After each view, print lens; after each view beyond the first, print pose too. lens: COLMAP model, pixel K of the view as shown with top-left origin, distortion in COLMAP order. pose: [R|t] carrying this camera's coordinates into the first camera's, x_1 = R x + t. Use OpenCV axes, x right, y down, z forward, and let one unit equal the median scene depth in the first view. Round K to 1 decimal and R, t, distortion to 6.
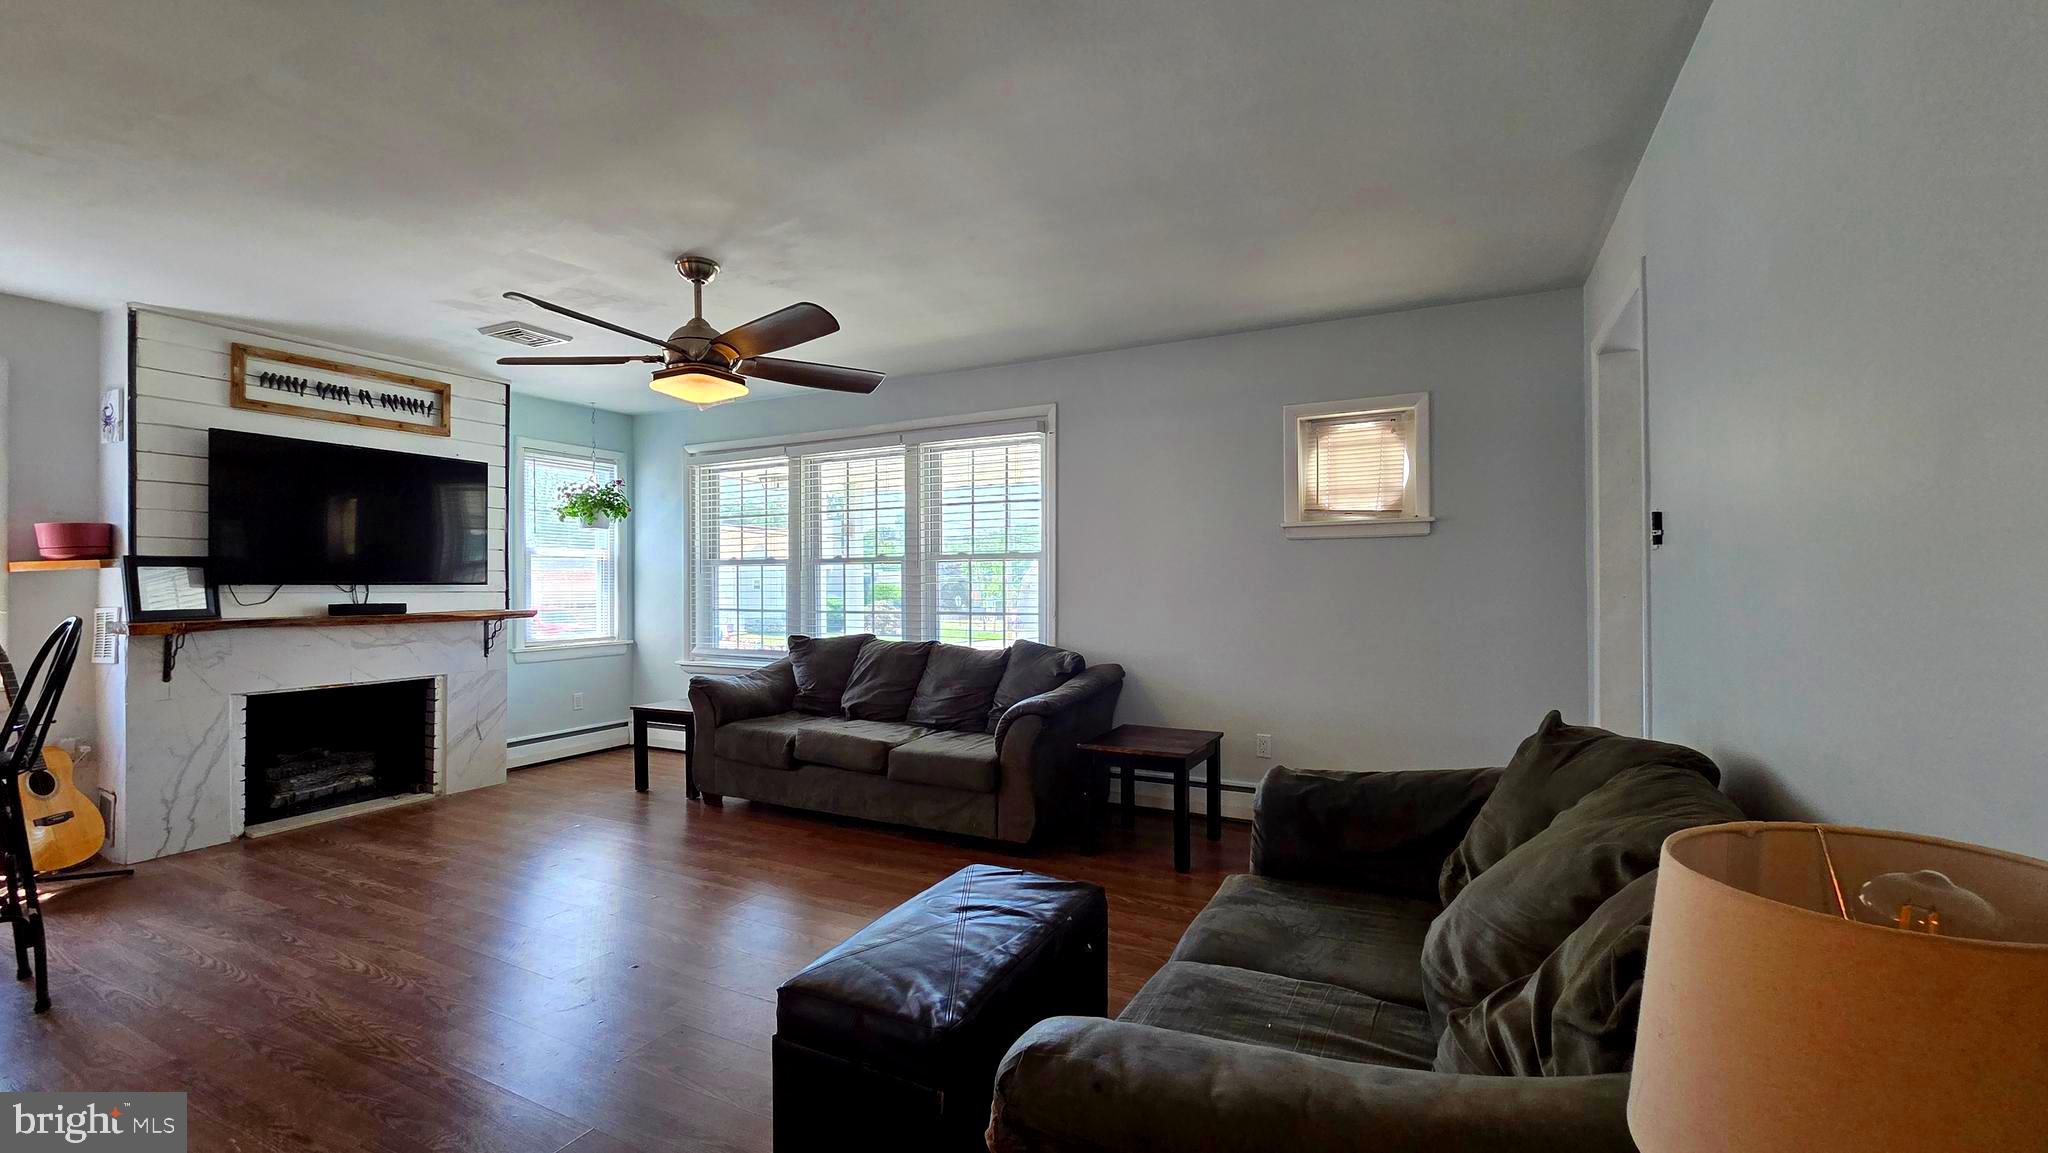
lens RADIAL K [[839.6, 0, 1027.6], [0, 839.6, 579.3], [0, 0, 1]] dist [-0.001423, -0.000528]
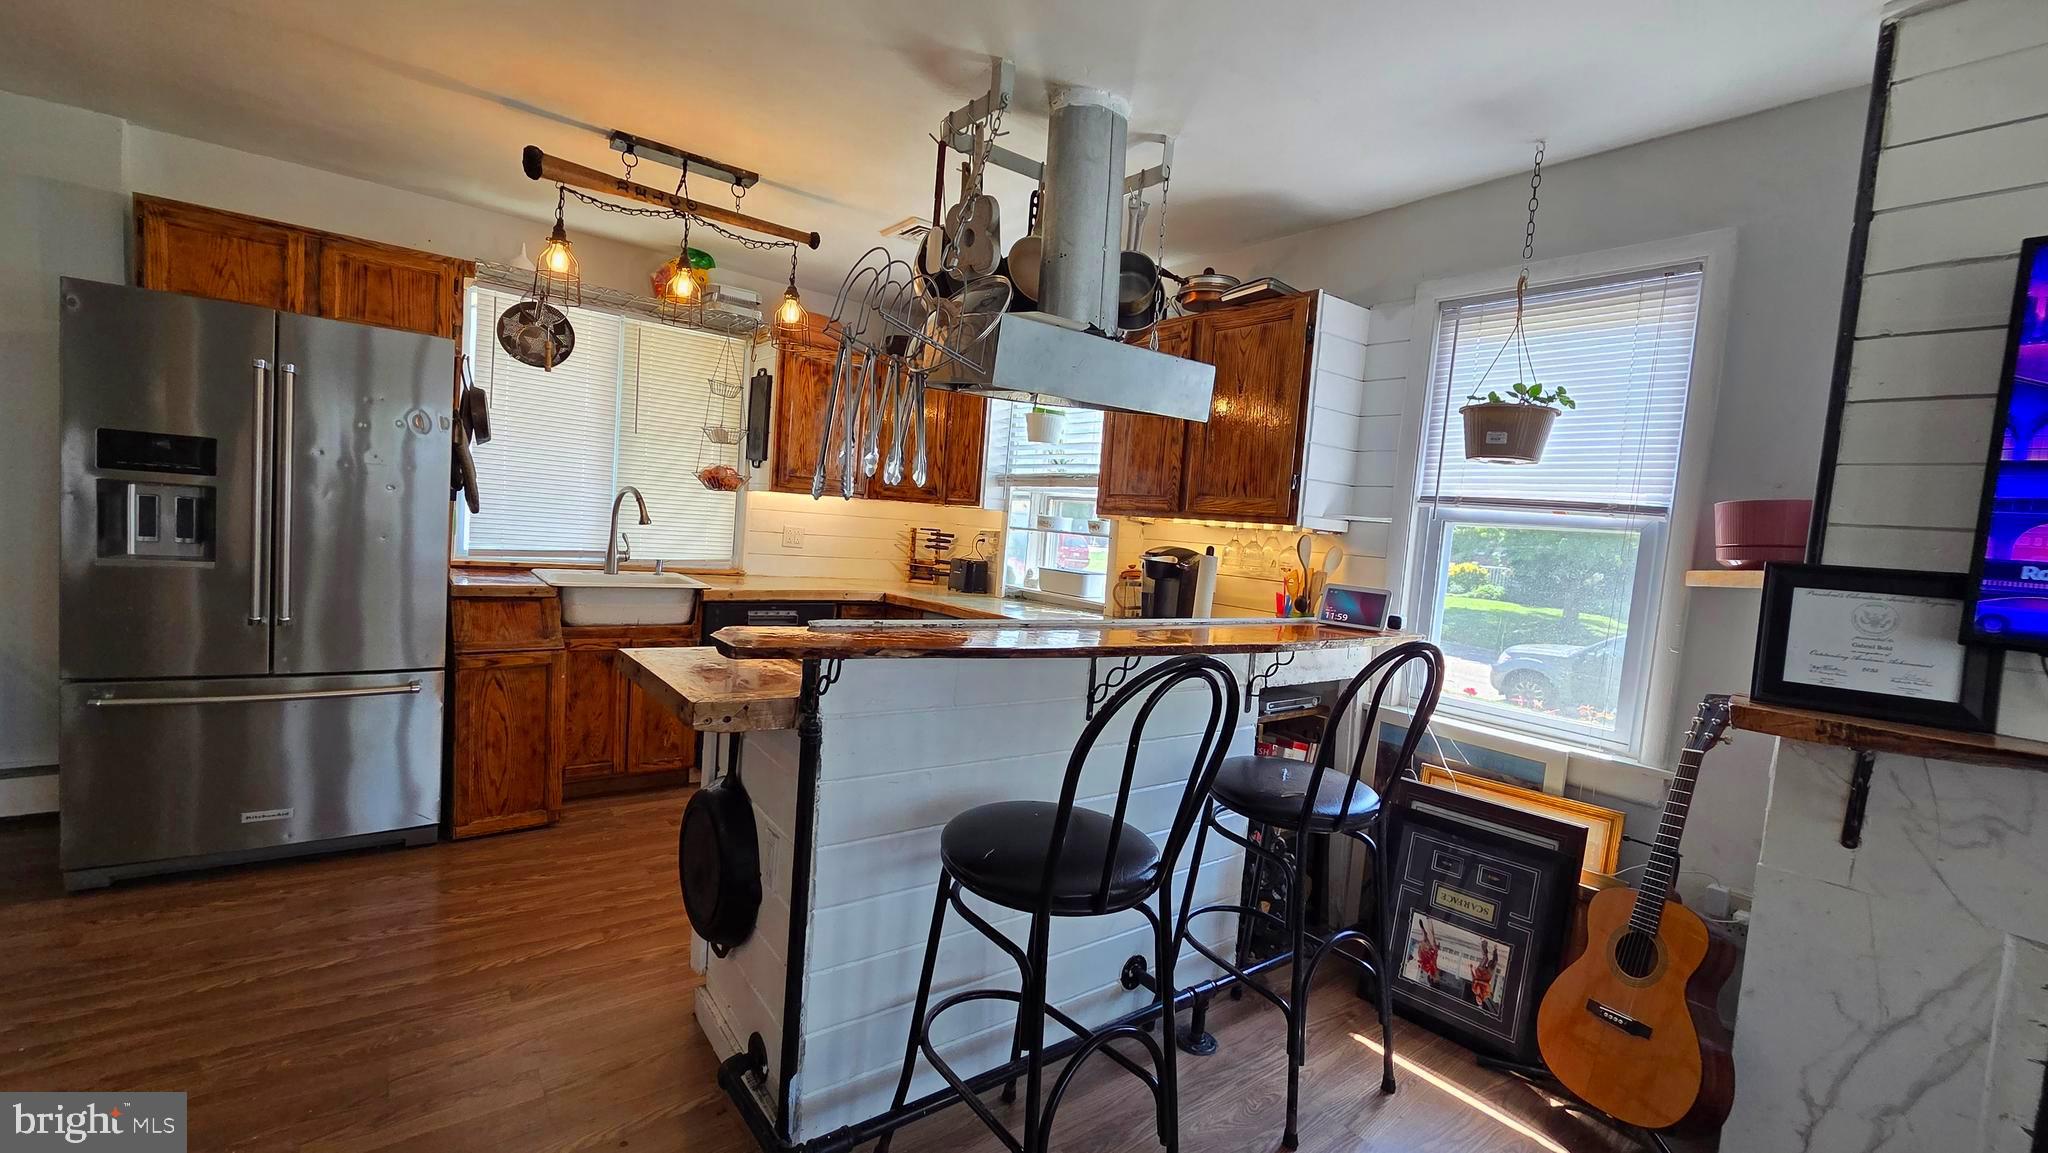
lens RADIAL K [[839.6, 0, 1027.6], [0, 839.6, 579.3], [0, 0, 1]] dist [-0.001423, -0.000528]
pose [[-0.415772, 0.029791, -0.908981, -0.400061], [-0.075130, 0.994922, 0.066973, -0.015841], [0.906360, 0.096137, -0.411423, 0.700831]]
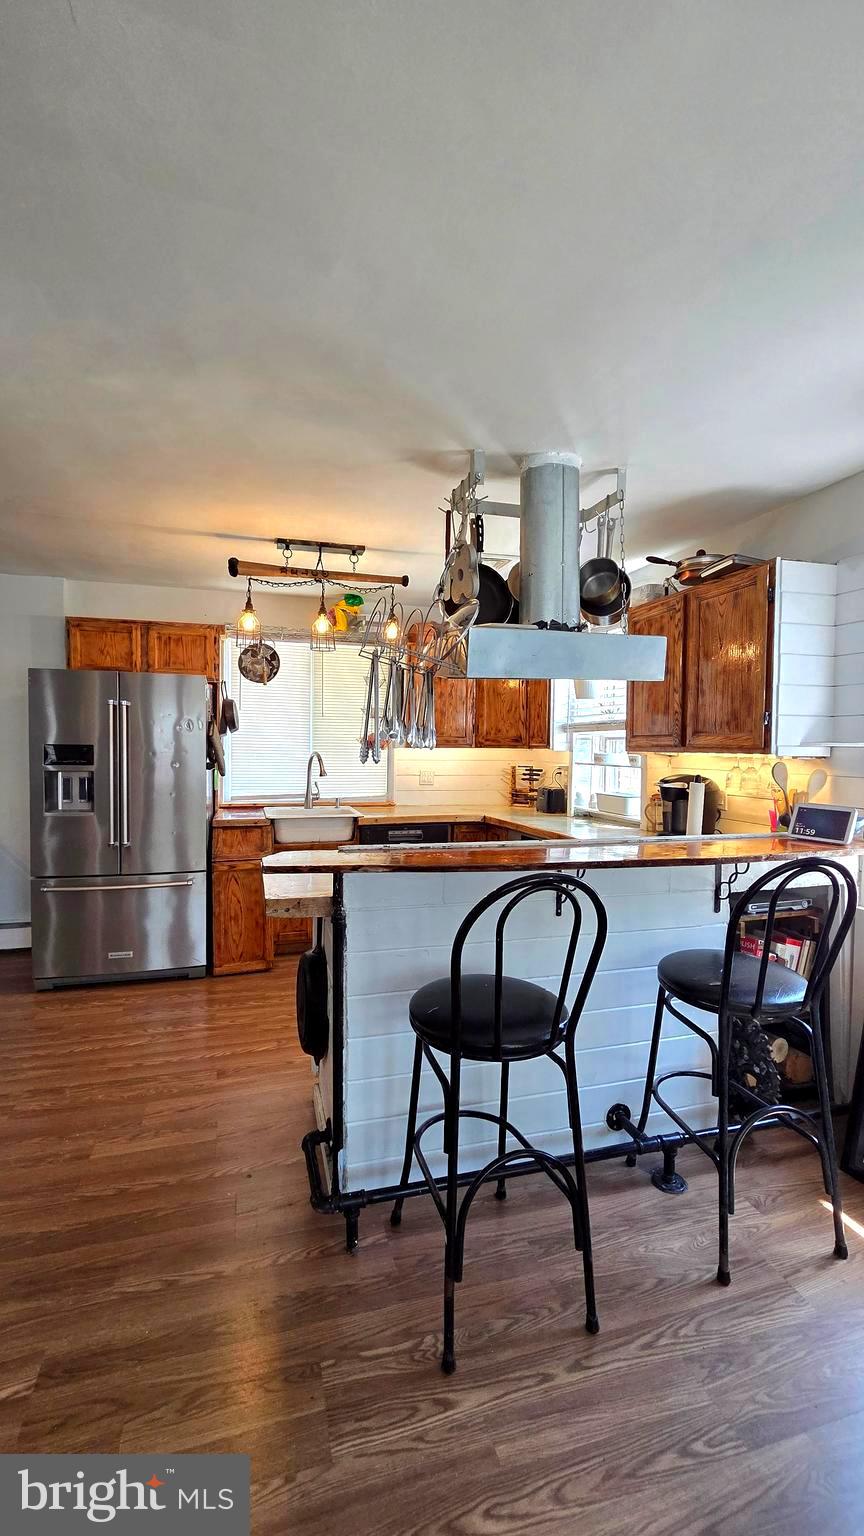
lens RADIAL K [[629.7, 0, 423.5], [0, 629.7, 767.5], [0, 0, 1]] dist [-0.001423, -0.000528]
pose [[-0.718953, 0.018583, -0.694810, -0.444782], [-0.008265, 0.999343, 0.035280, -0.035317], [0.695009, 0.031107, -0.718328, 0.814136]]
